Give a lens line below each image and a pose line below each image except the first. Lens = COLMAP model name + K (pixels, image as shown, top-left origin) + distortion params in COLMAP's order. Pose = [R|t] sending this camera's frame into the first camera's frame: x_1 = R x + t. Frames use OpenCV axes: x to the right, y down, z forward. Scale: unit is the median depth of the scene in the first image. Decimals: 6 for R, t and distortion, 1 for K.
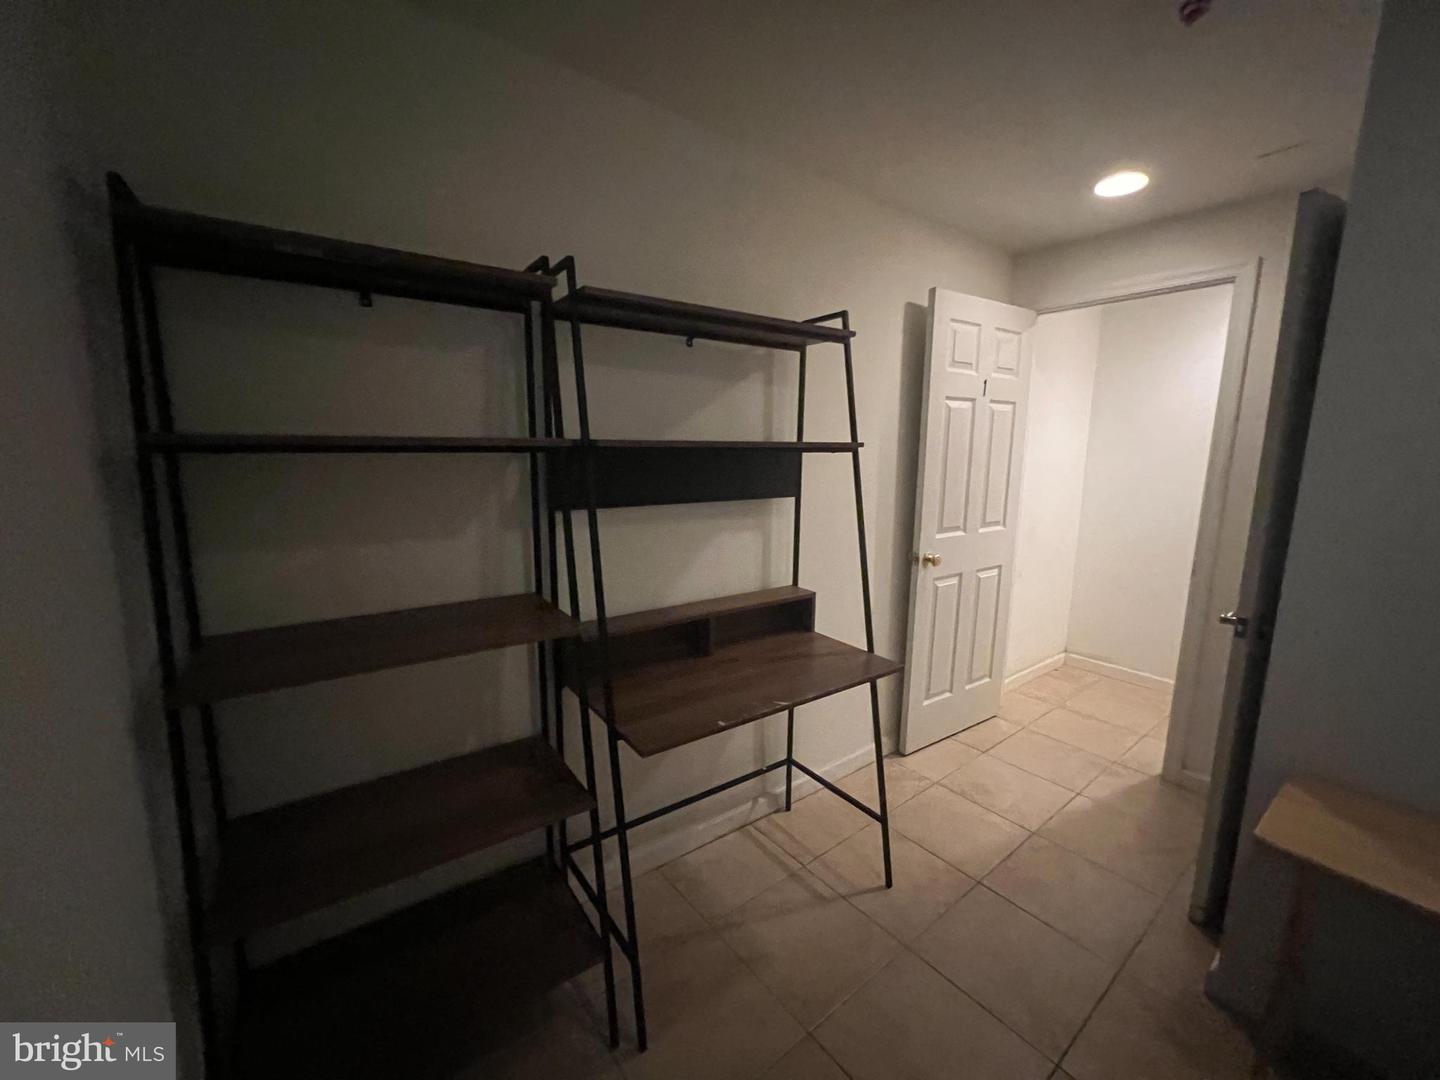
lens RADIAL K [[580.5, 0, 717.3], [0, 580.5, 538.7], [0, 0, 1]] dist [0.001979, 0.001301]
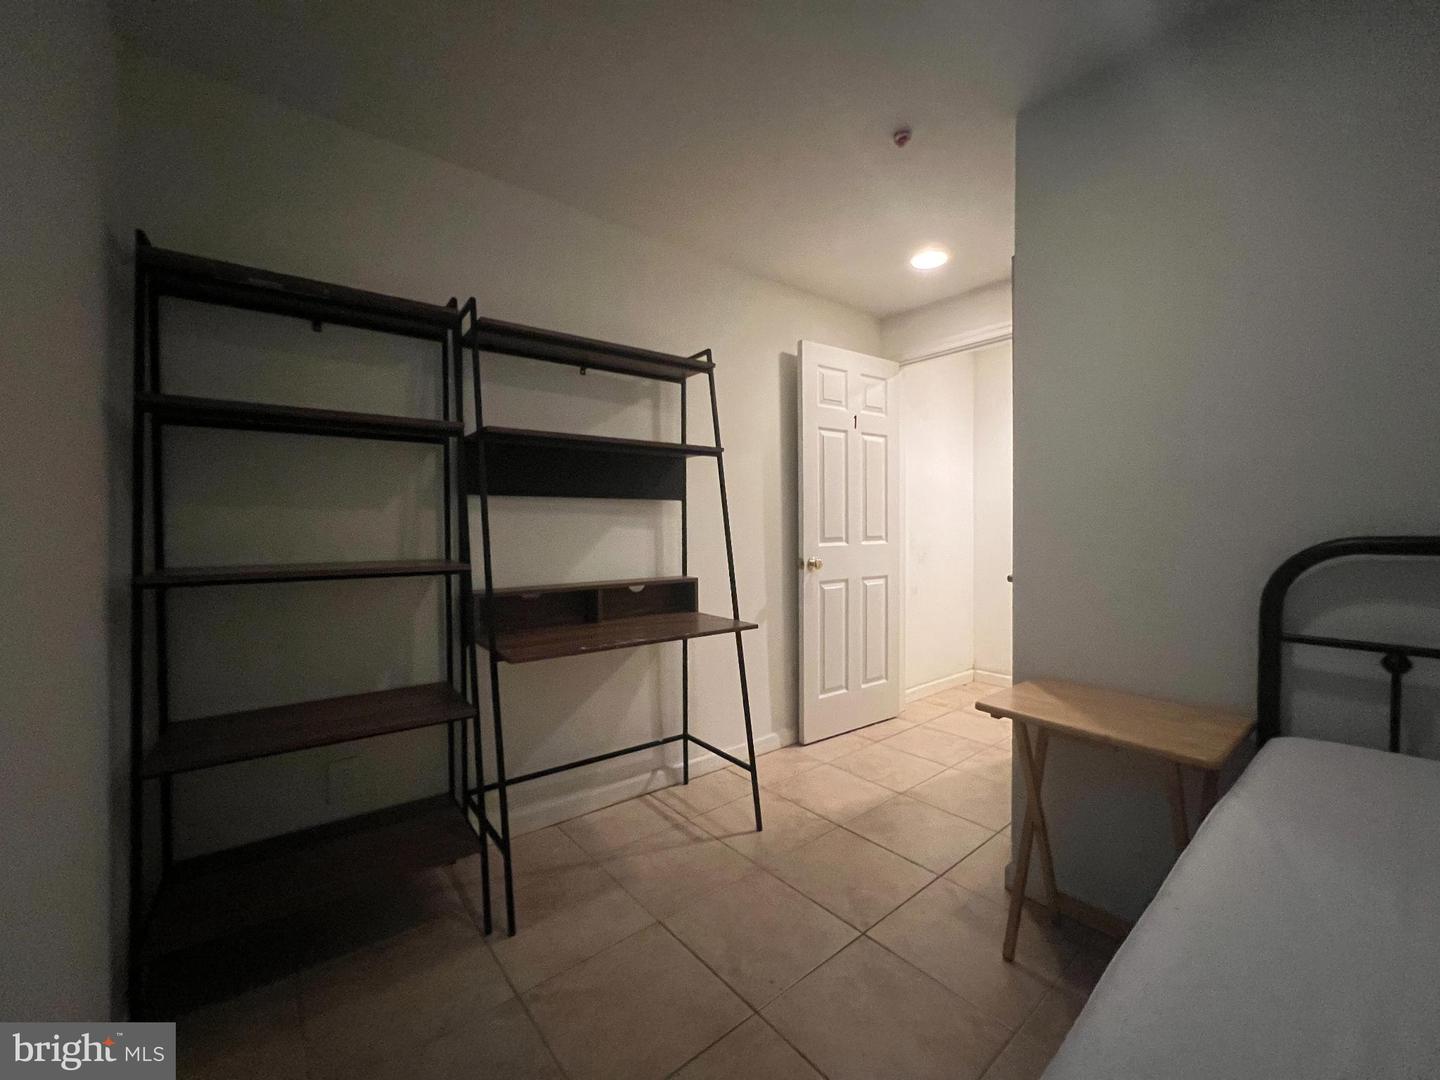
lens RADIAL K [[580.5, 0, 720.5], [0, 580.5, 543.8], [0, 0, 1]] dist [0.001979, 0.001301]
pose [[0.999732, -0.014192, 0.018264, 0.206981], [0.016561, 0.990447, -0.136897, 0.198080], [-0.016147, 0.137162, 0.990417, -0.197658]]
